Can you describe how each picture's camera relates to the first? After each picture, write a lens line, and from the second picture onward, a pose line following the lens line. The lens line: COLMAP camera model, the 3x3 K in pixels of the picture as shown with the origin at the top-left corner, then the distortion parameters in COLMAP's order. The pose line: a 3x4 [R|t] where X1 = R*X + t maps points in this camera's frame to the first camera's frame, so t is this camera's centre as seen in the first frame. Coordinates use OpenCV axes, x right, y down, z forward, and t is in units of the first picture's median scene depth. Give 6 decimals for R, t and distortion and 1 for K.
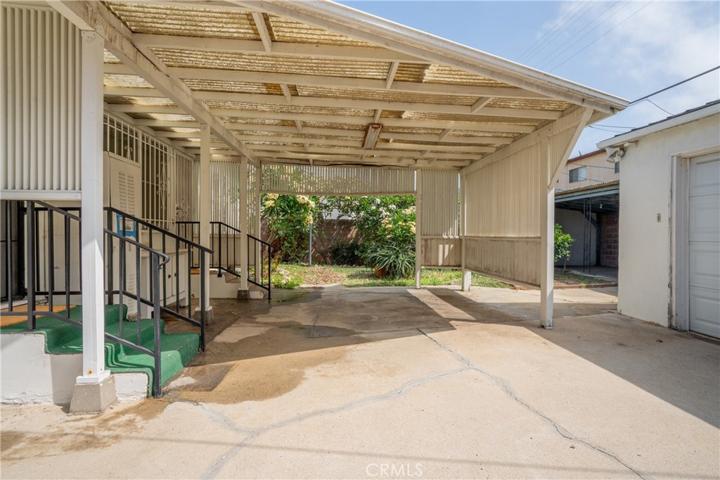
lens RADIAL K [[388.9, 0, 360.0], [0, 388.9, 240.0], [0, 0, 1]] dist [-0.022743, 0.000966]
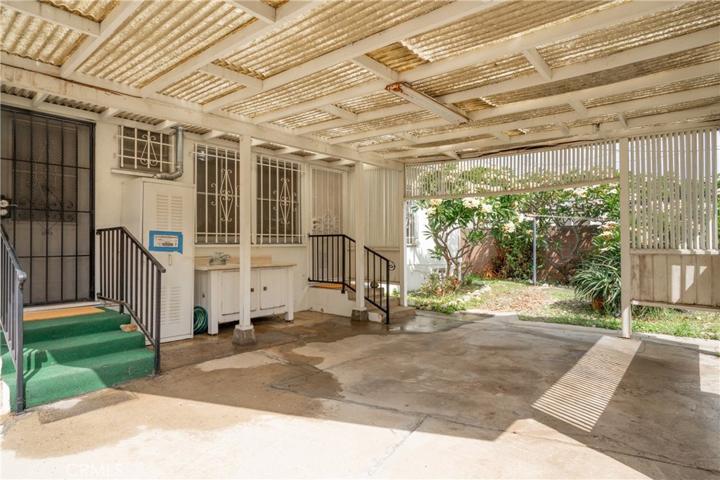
lens RADIAL K [[388.9, 0, 360.0], [0, 388.9, 240.0], [0, 0, 1]] dist [-0.022743, 0.000966]
pose [[0.715873, -0.012548, -0.698117, 0.436540], [-0.003999, 0.999748, -0.022071, -0.017020], [0.698219, 0.018592, 0.715643, 0.471970]]
